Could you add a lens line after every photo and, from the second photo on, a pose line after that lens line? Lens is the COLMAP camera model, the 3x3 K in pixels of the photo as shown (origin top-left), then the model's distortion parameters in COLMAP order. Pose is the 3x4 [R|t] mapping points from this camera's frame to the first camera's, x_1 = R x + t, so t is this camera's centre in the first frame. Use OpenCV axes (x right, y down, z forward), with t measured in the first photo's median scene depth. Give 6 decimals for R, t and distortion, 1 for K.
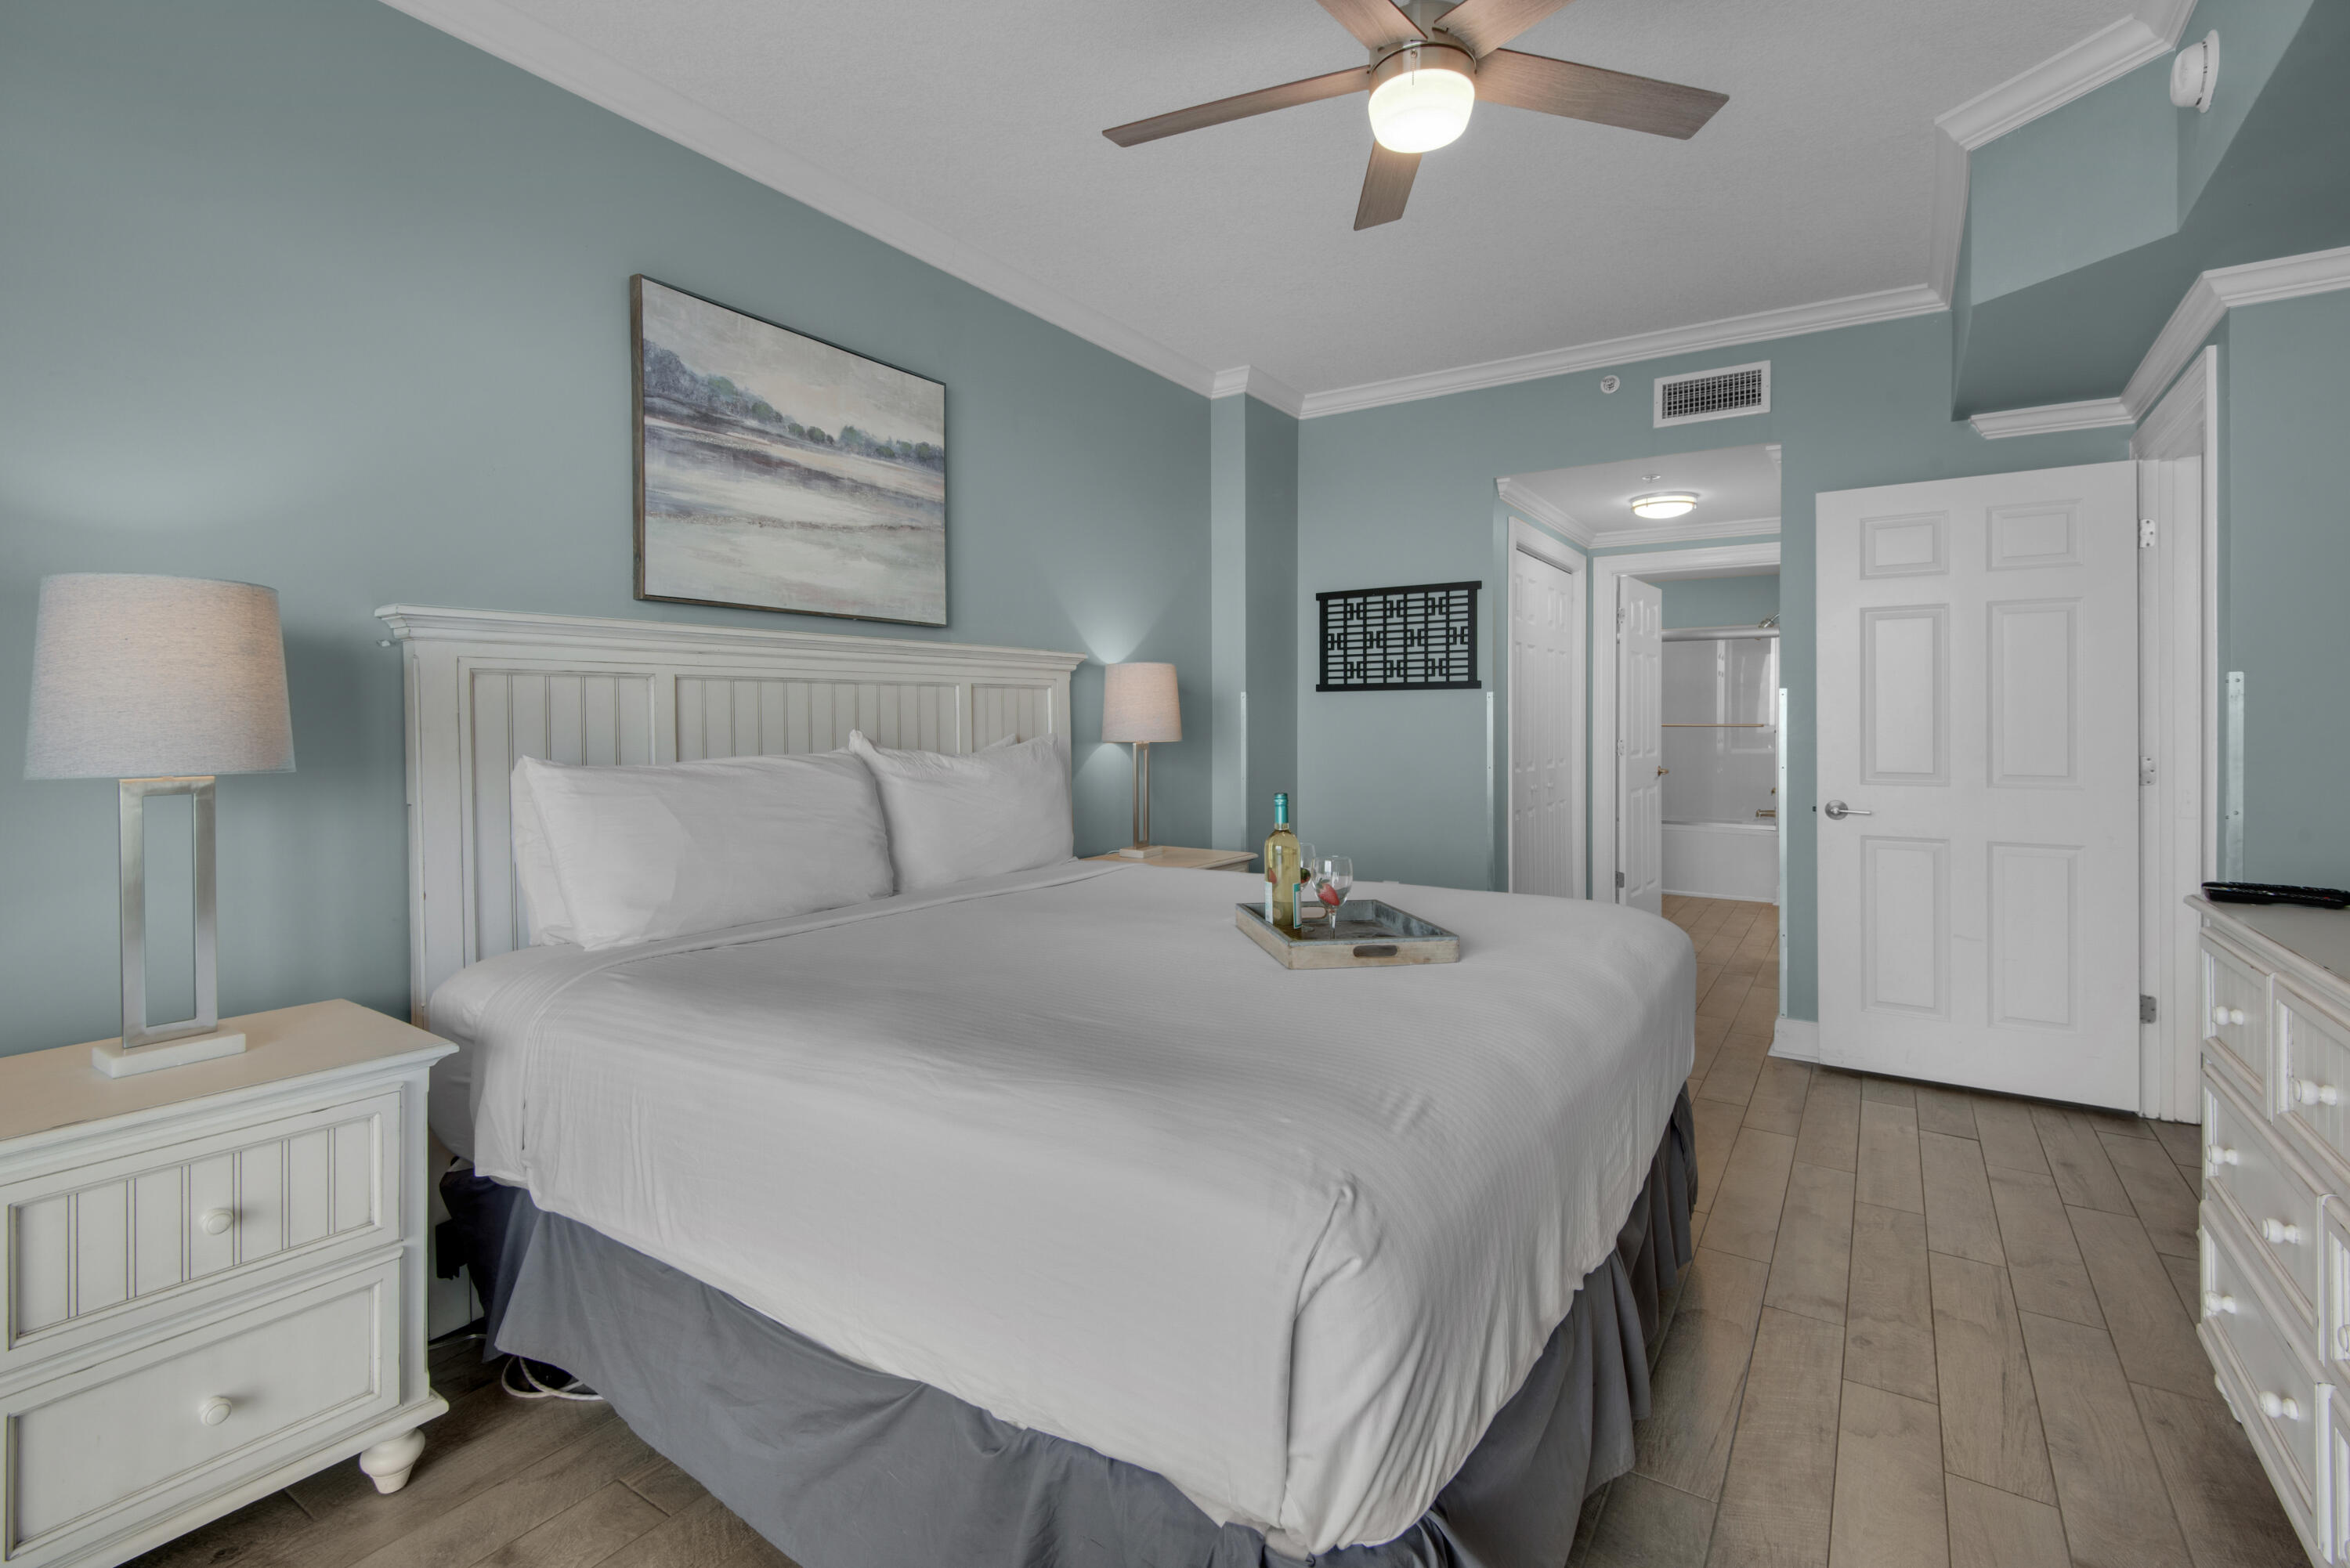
lens RADIAL K [[1062.6, 0, 1142.5], [0, 1062.6, 729.5], [0, 0, 1]] dist [0.024876, -0.013288]
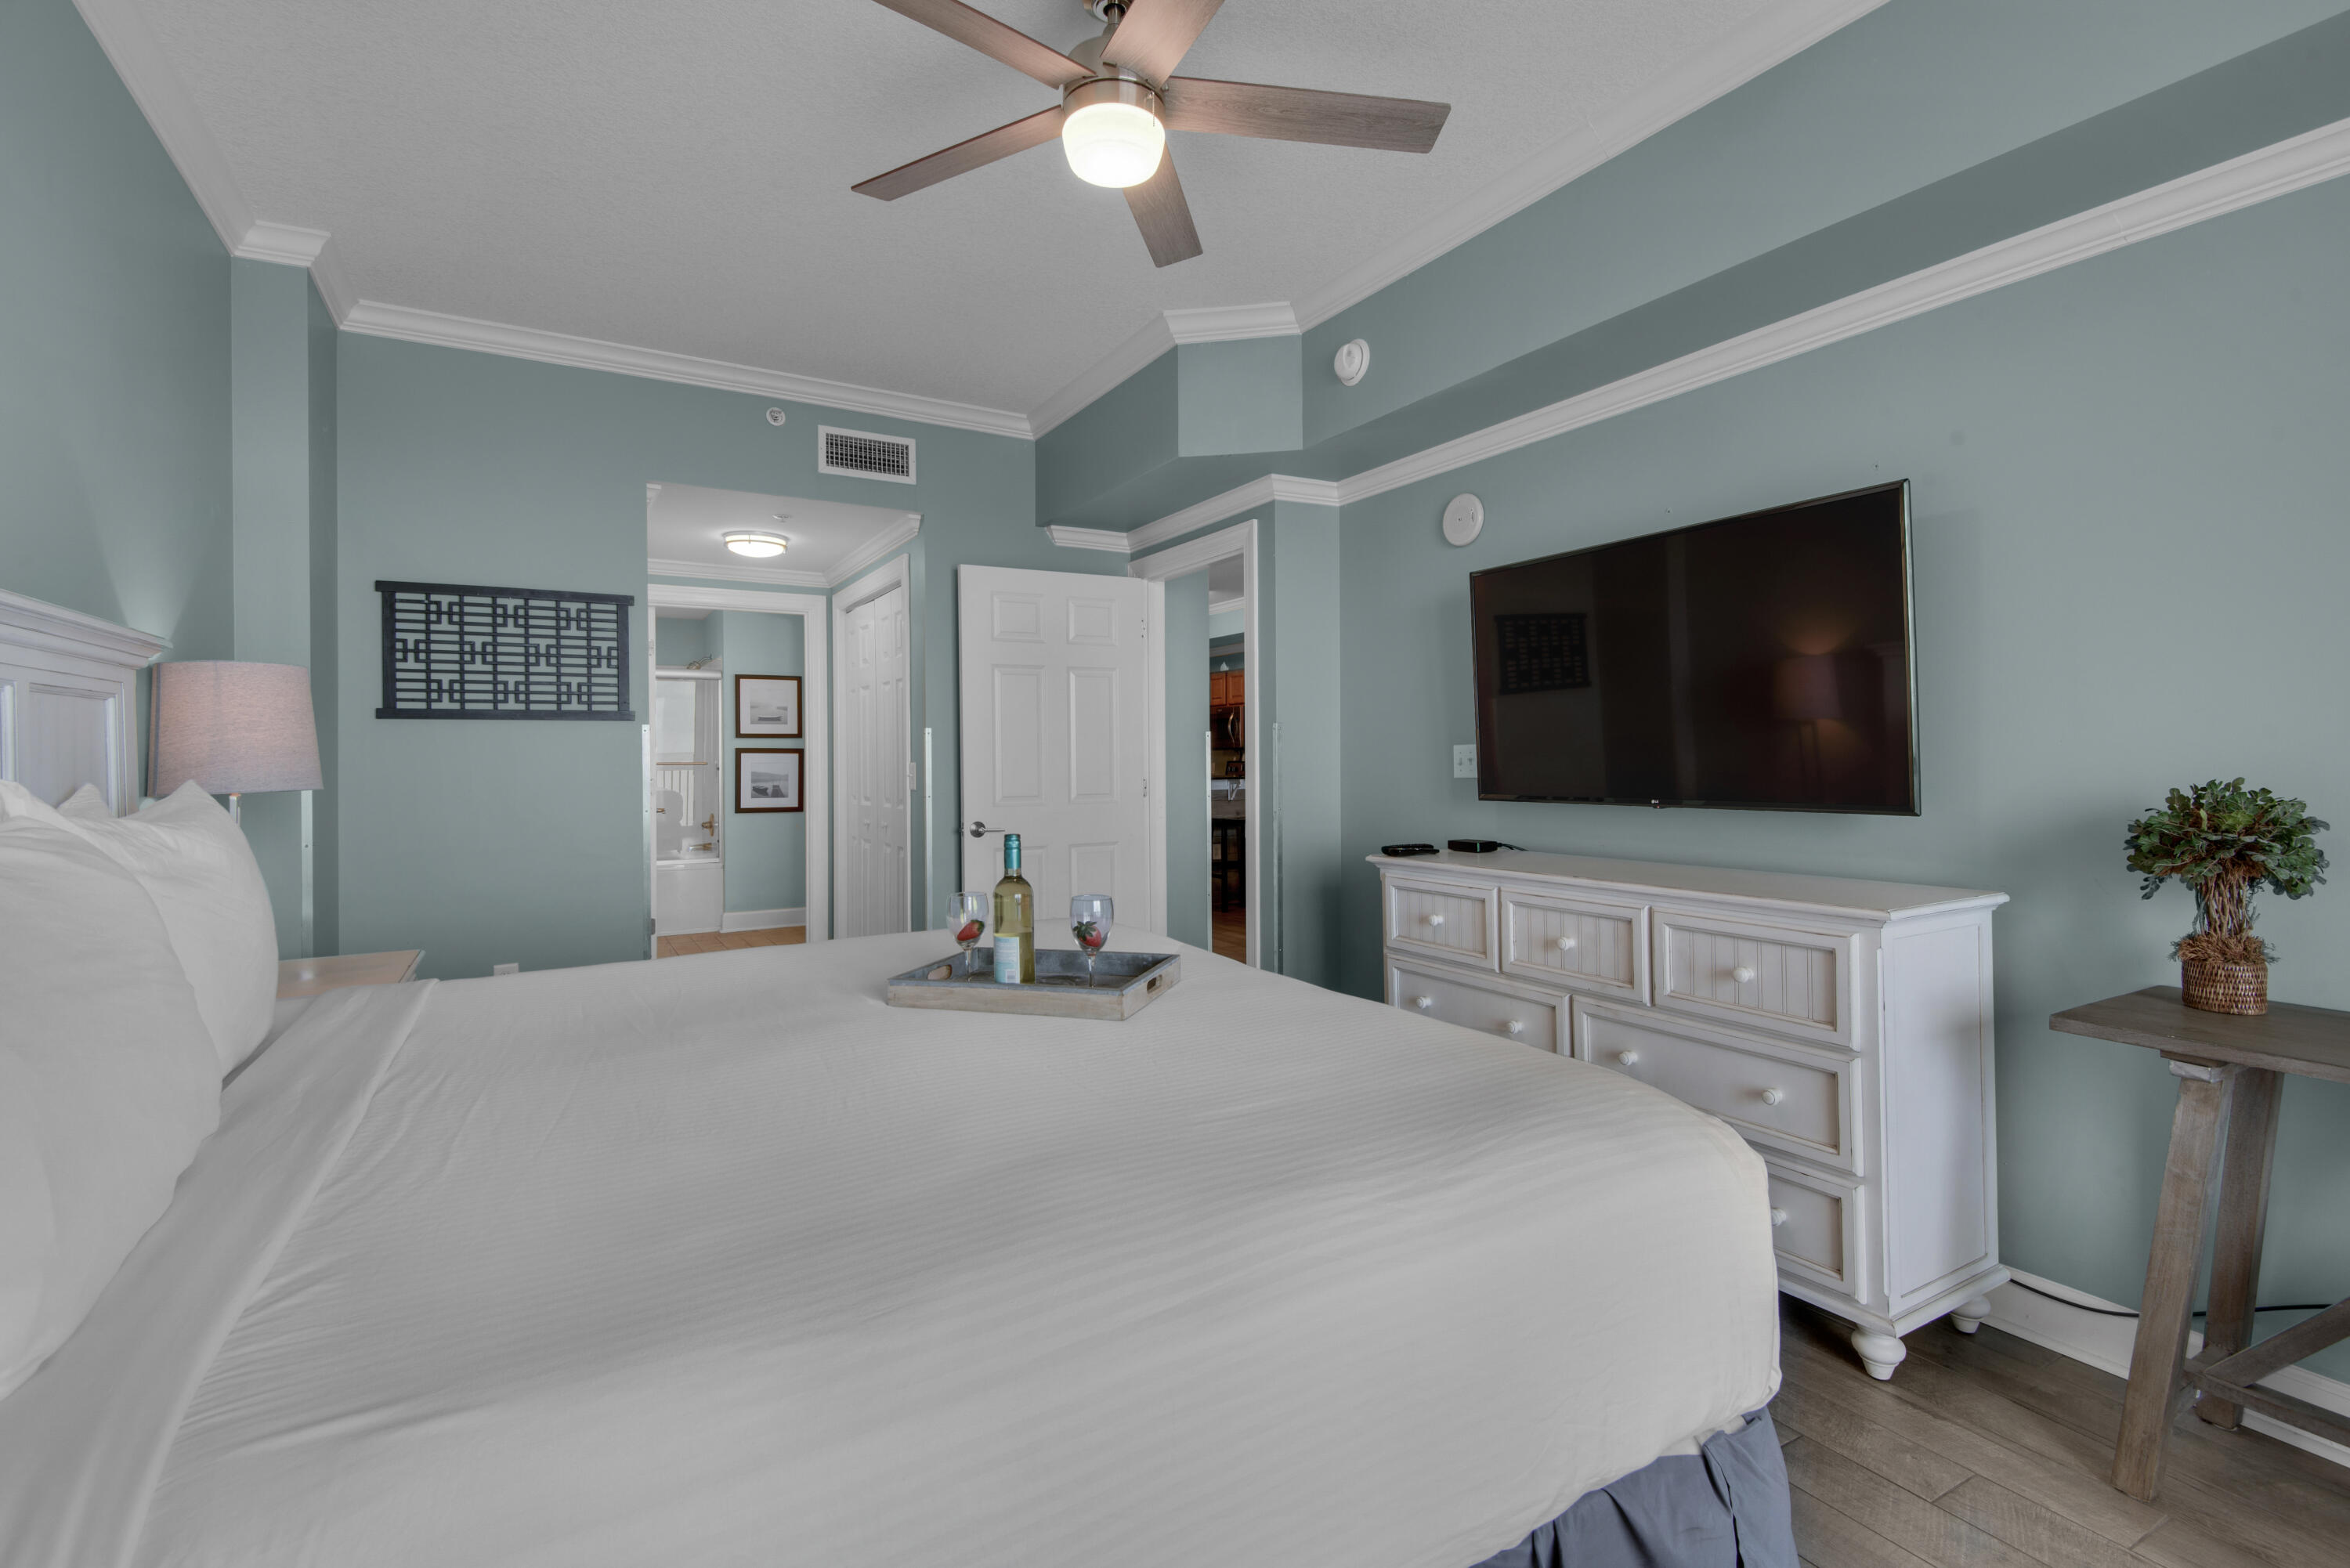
lens RADIAL K [[1062.6, 0, 1159.2], [0, 1062.6, 768.8], [0, 0, 1]] dist [0.024876, -0.013288]
pose [[0.449768, -0.014429, 0.893029, -0.266002], [0.014304, 0.999858, 0.008952, -0.000459], [-0.893031, 0.008747, 0.449910, 0.220584]]
